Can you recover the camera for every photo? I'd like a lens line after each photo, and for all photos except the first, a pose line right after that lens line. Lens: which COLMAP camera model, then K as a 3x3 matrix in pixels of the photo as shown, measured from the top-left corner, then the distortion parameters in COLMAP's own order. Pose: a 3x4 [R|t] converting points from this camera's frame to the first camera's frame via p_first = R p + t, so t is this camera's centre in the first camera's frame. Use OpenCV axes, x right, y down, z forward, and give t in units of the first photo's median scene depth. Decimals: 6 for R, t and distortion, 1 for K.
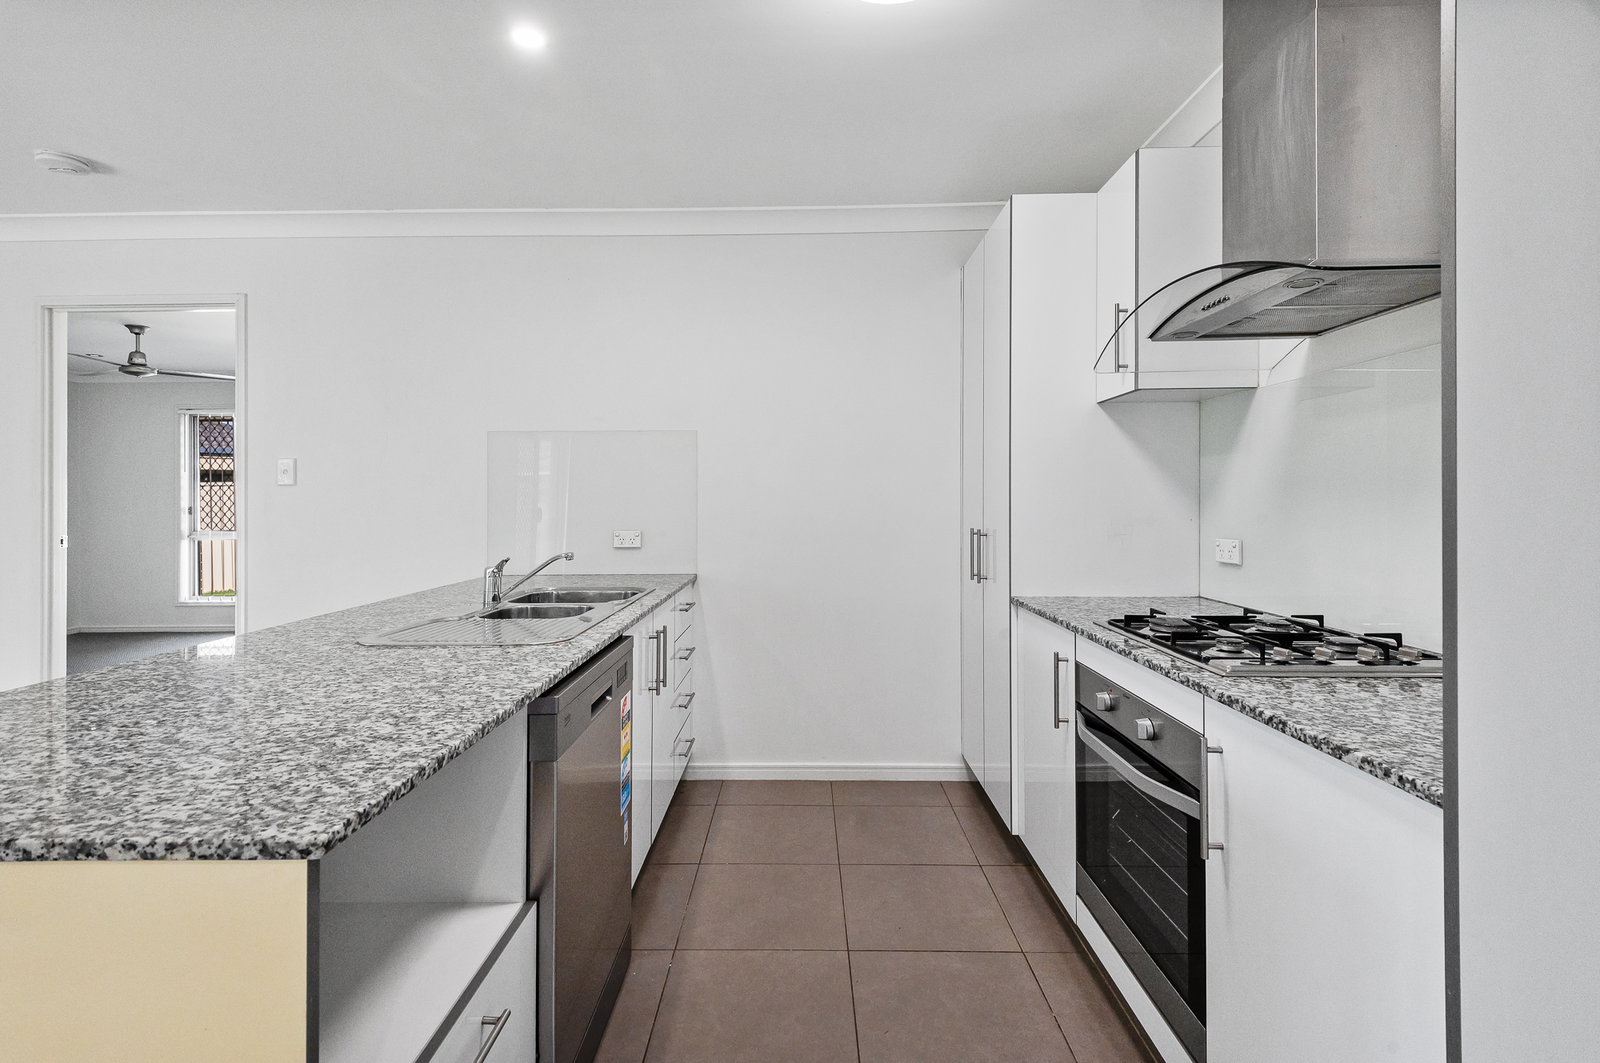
lens RADIAL K [[723.3, 0, 802.5], [0, 723.3, 524.1], [0, 0, 1]] dist [0.014201, -0.001508]
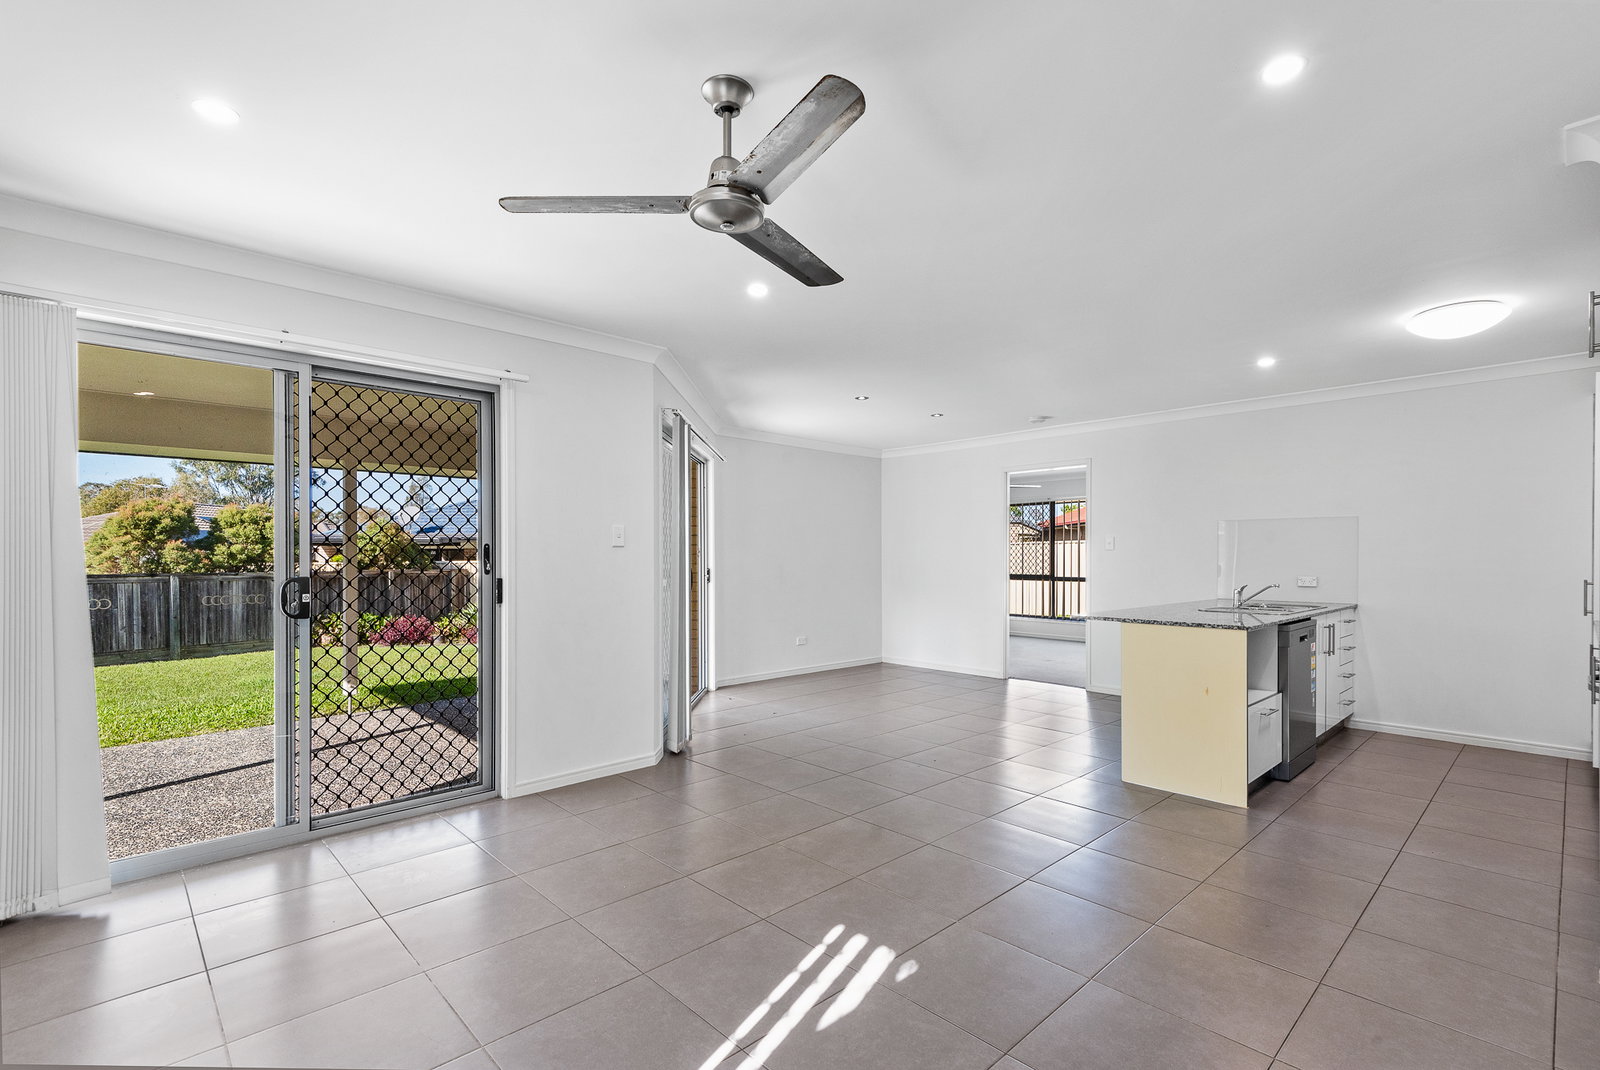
lens RADIAL K [[723.3, 0, 814.2], [0, 723.3, 555.5], [0, 0, 1]] dist [0.014201, -0.001508]
pose [[0.692774, 0.002945, -0.721149, 0.250671], [-0.029578, 0.999266, -0.024333, 0.045980], [0.720548, 0.038187, 0.692353, -1.354801]]
